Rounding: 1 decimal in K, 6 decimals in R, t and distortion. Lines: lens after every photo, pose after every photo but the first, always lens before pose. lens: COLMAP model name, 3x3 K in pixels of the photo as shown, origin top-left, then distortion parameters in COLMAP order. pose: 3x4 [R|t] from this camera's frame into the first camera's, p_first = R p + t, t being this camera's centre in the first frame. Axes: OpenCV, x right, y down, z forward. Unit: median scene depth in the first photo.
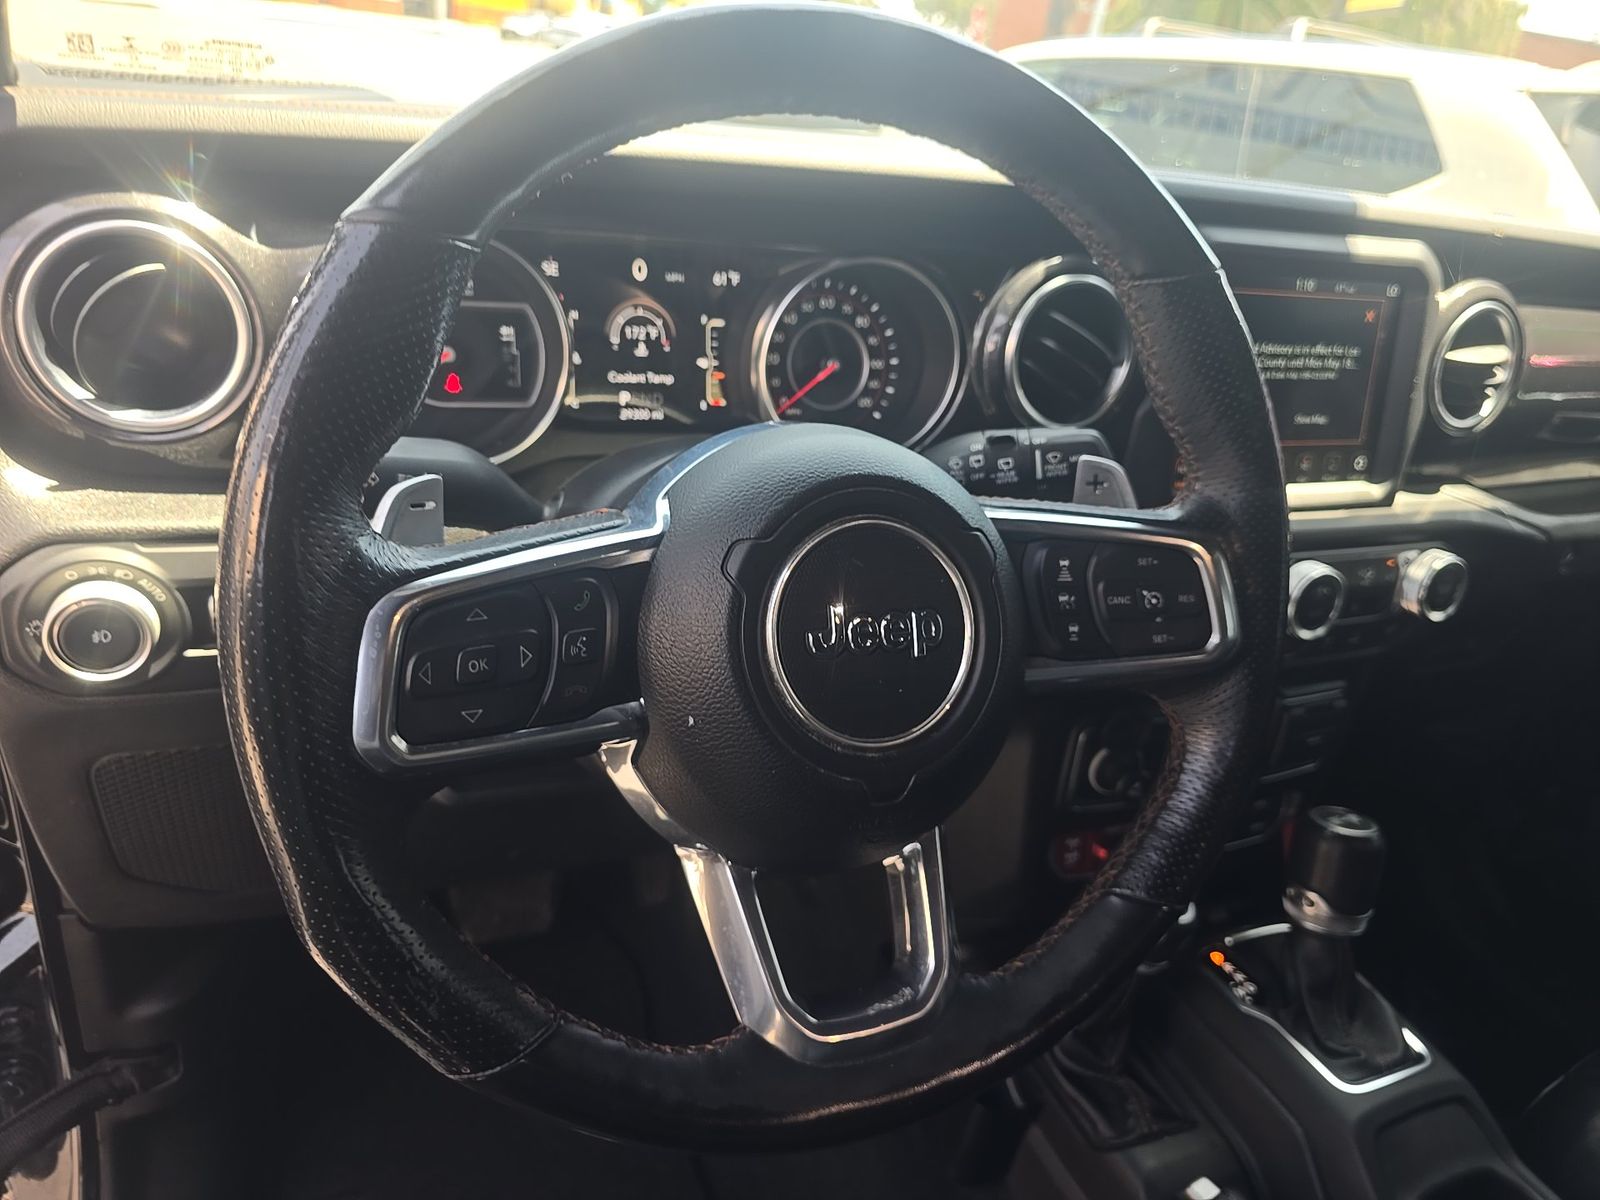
lens RADIAL K [[1083.9, 0, 800.0], [0, 1083.9, 600.0], [0, 0, 1]] dist [0.058868, -0.055965]
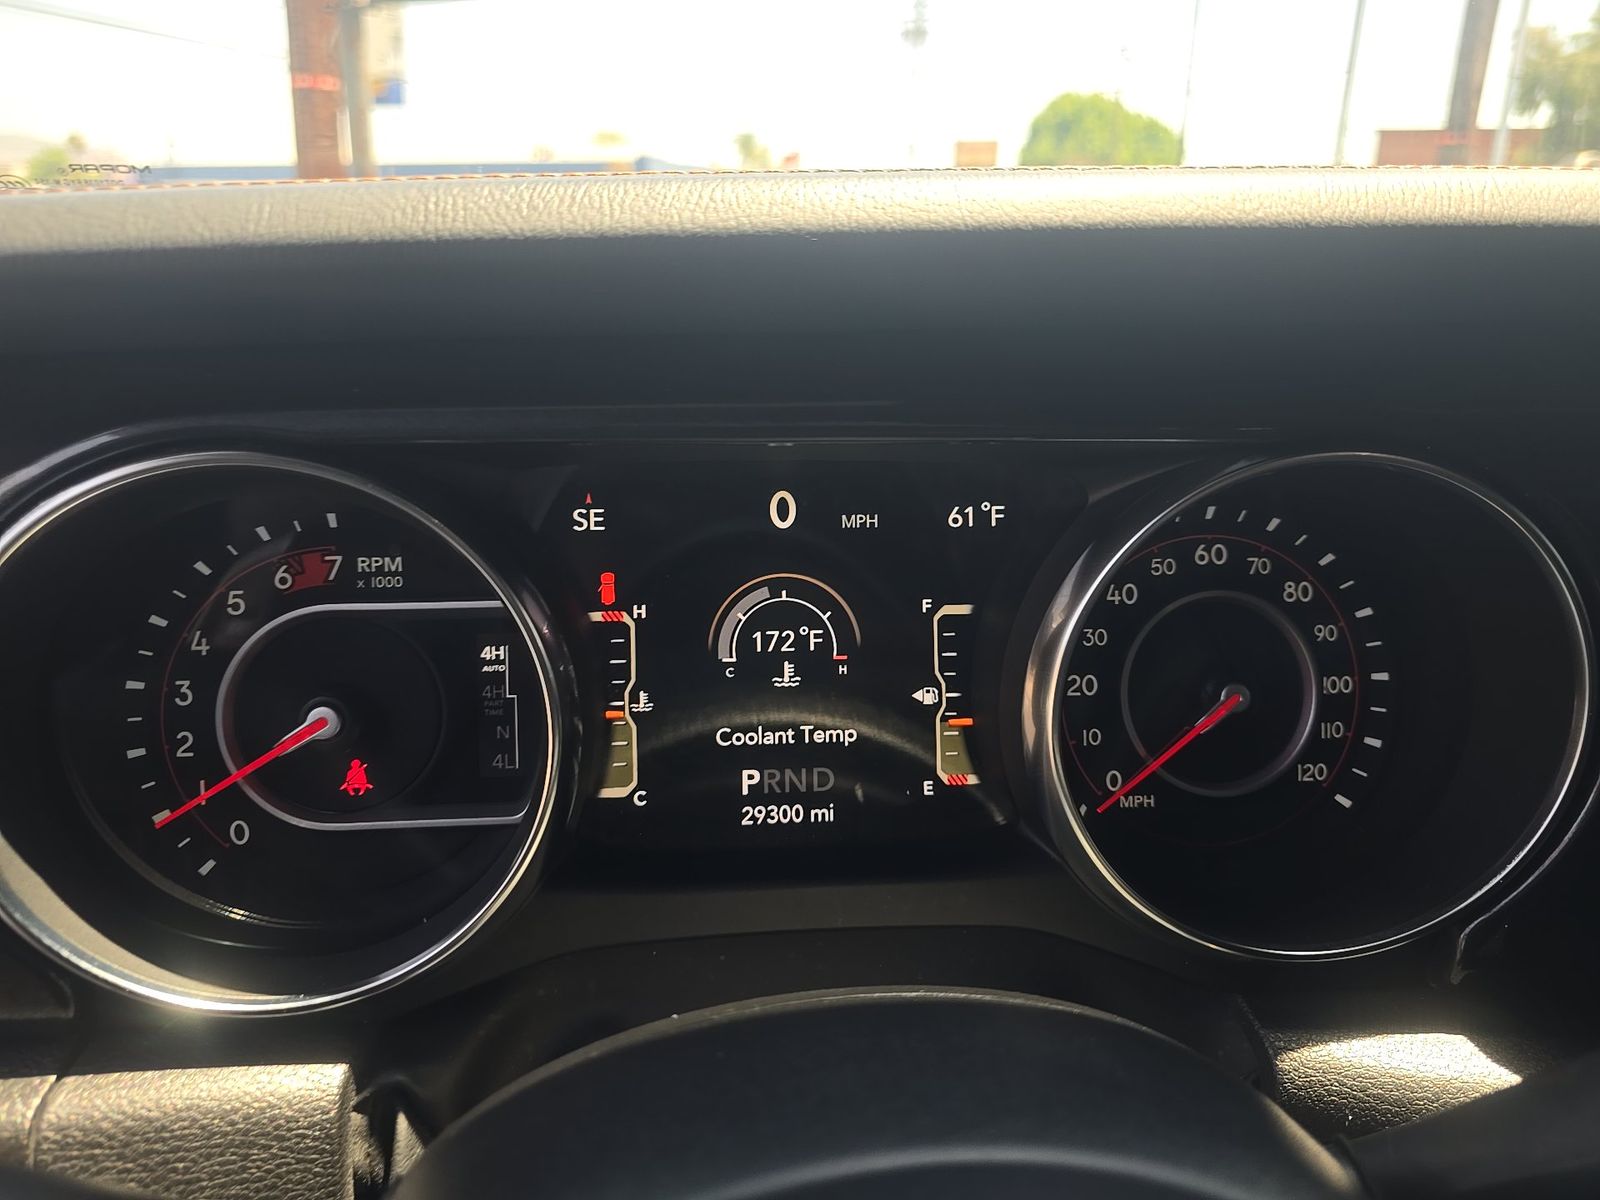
lens RADIAL K [[1083.9, 0, 800.0], [0, 1083.9, 600.0], [0, 0, 1]] dist [0.058868, -0.055965]
pose [[0.953624, -0.027750, -0.299718, -0.001492], [-0.029357, 0.982419, -0.184367, -0.172669], [0.299564, 0.184615, 0.936044, 0.552644]]
